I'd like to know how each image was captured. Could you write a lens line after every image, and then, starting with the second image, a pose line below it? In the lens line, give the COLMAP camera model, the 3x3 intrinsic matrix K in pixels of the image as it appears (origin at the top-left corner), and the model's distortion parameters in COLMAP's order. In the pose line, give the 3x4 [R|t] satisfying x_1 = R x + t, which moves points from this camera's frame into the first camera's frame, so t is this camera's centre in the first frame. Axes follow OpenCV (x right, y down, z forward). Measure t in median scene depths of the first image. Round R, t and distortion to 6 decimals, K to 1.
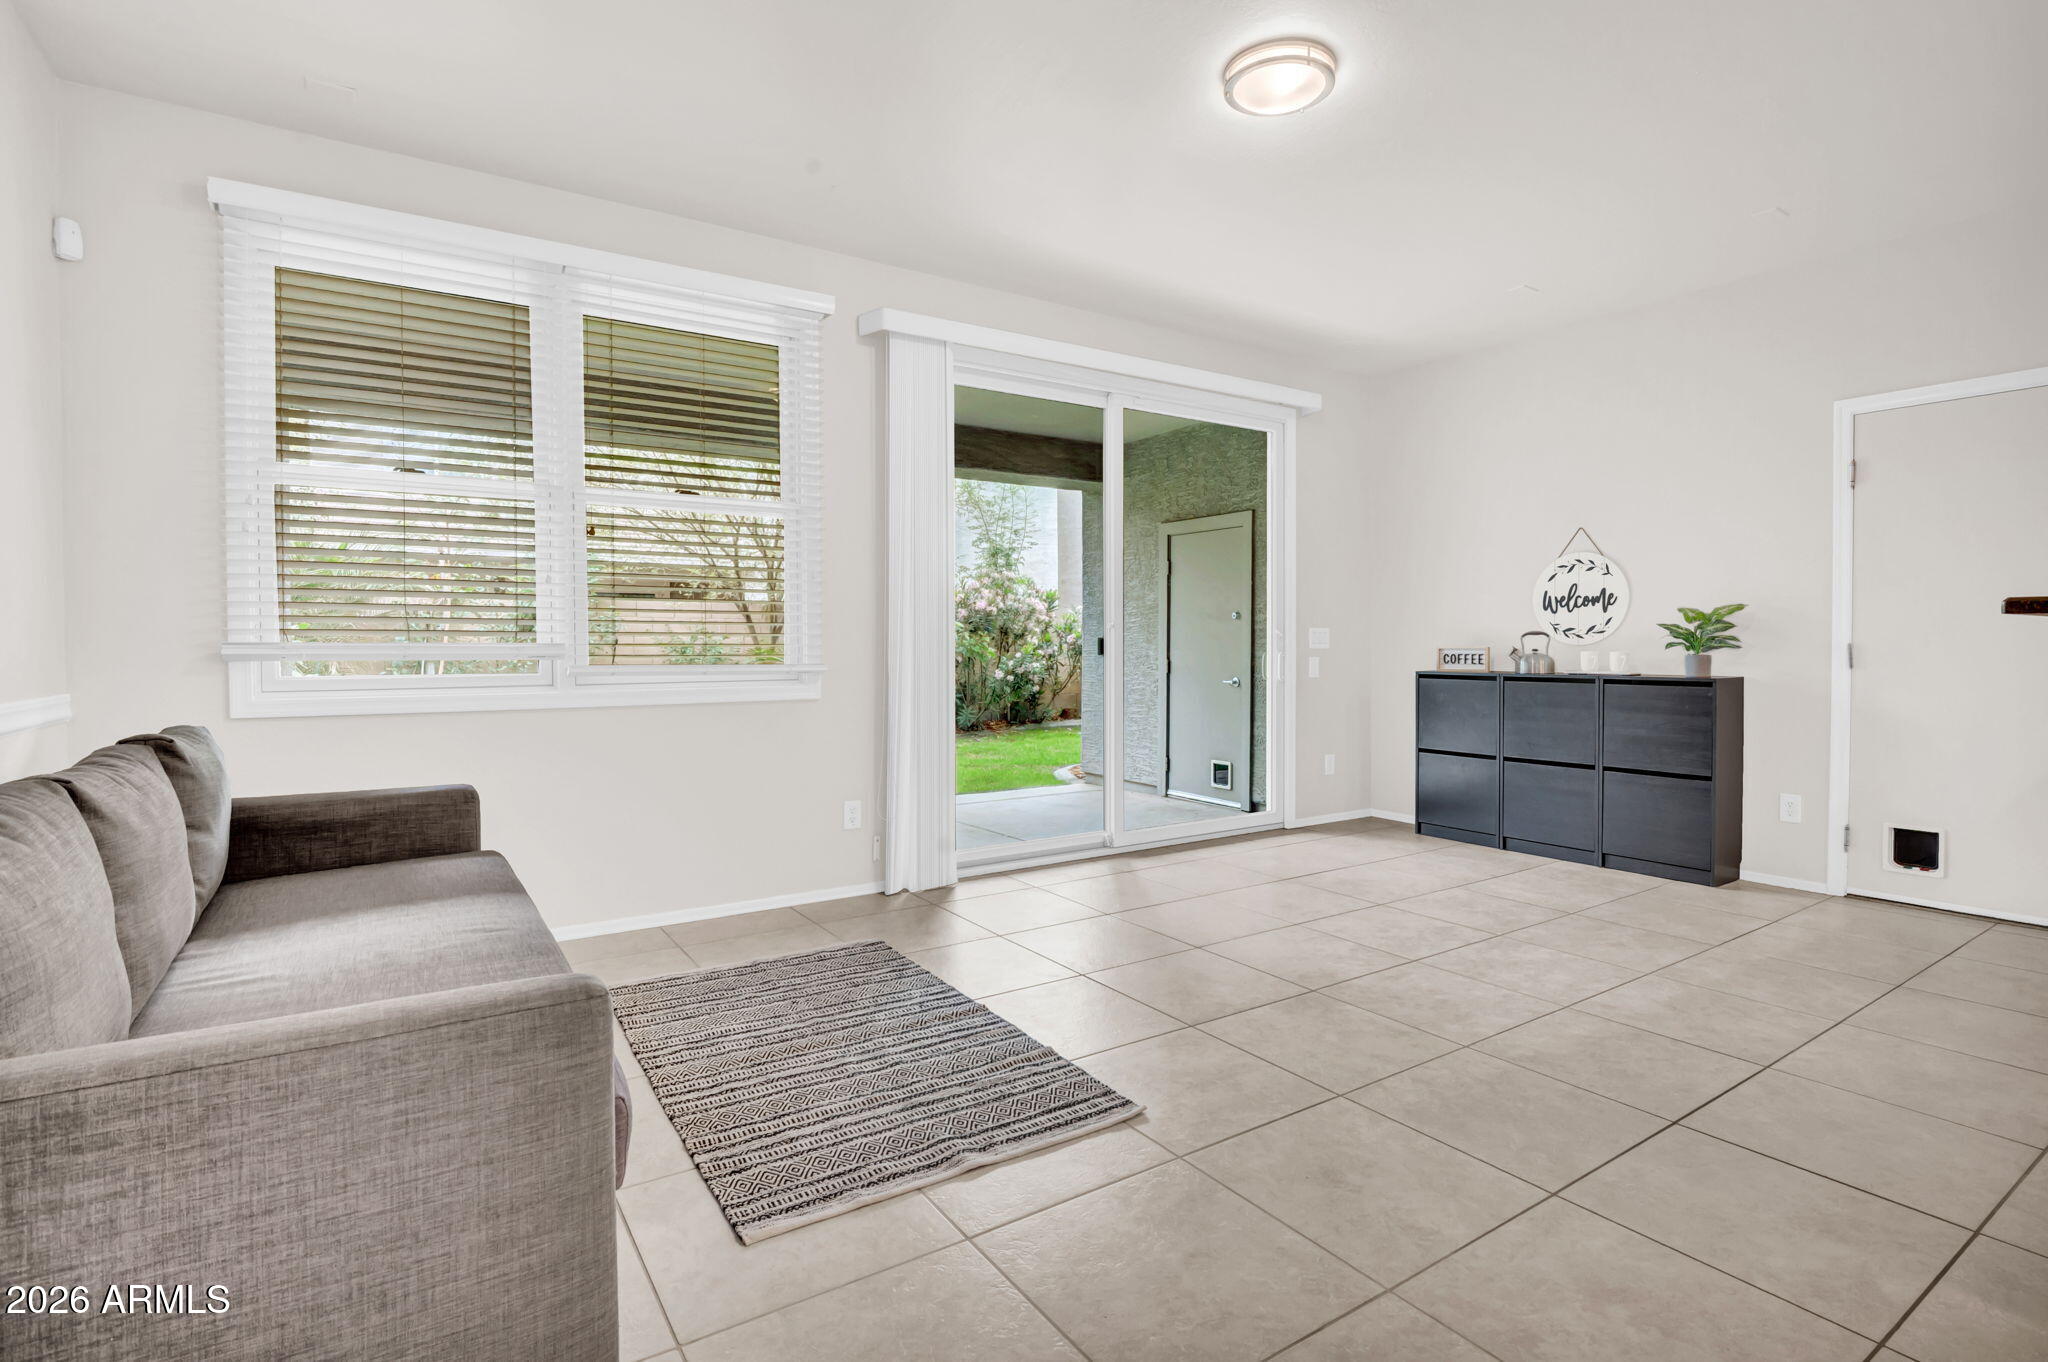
lens RADIAL K [[968.0, 0, 1014.0], [0, 968.0, 670.8], [0, 0, 1]] dist [-0.012088, -0.006326]
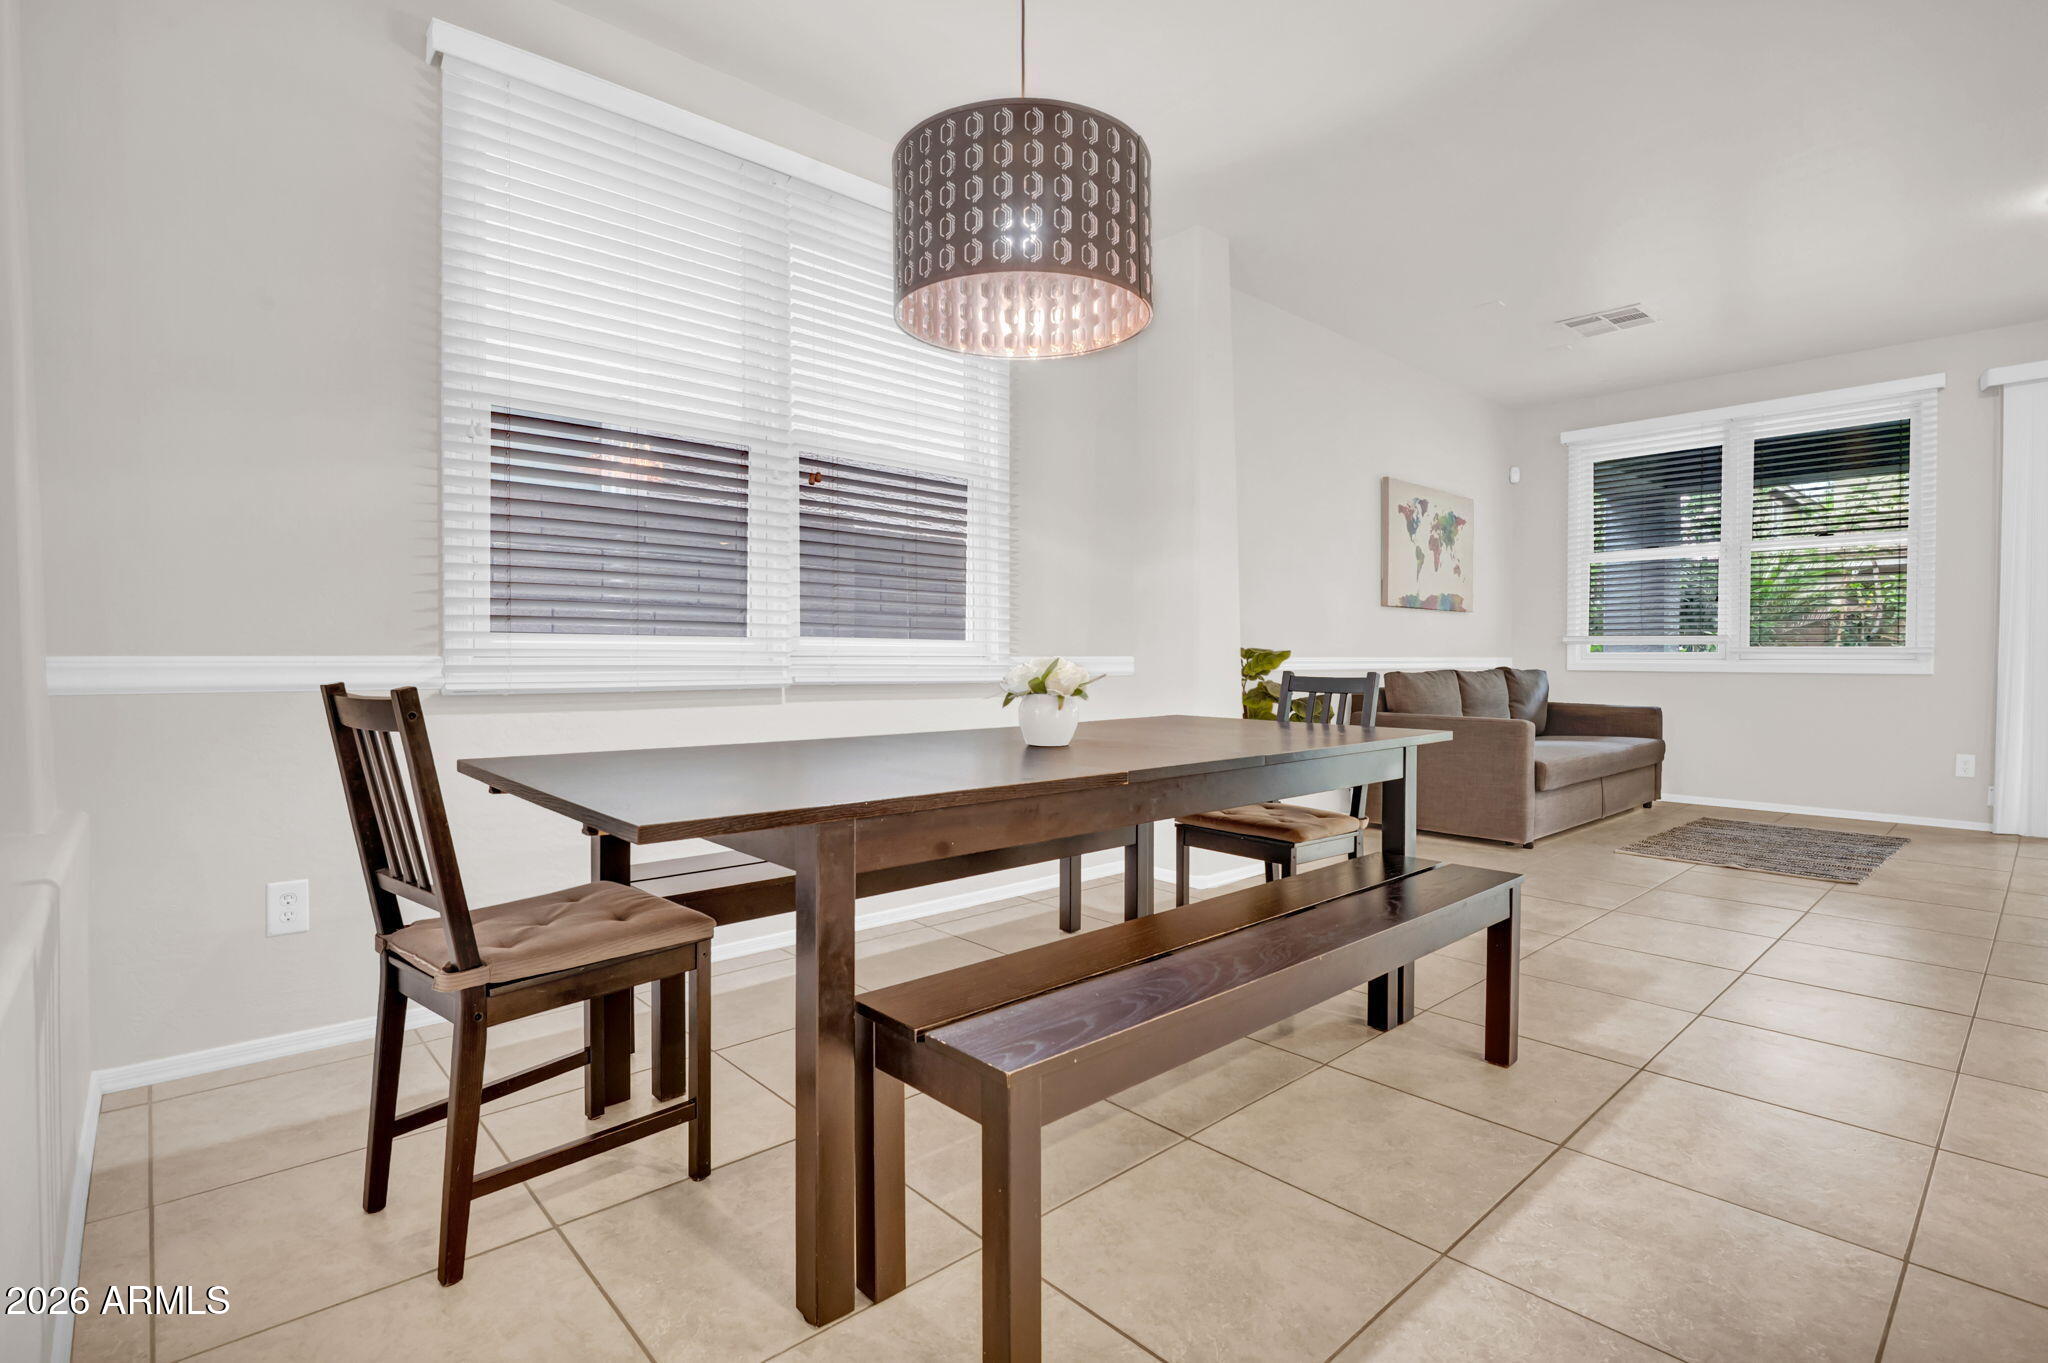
lens RADIAL K [[968.0, 0, 1045.2], [0, 968.0, 671.9], [0, 0, 1]] dist [-0.012088, -0.006326]
pose [[0.166173, 0.016229, -0.985963, 1.036354], [-0.025480, 0.999601, 0.012159, 0.047571], [0.985767, 0.023102, 0.166520, -0.497555]]
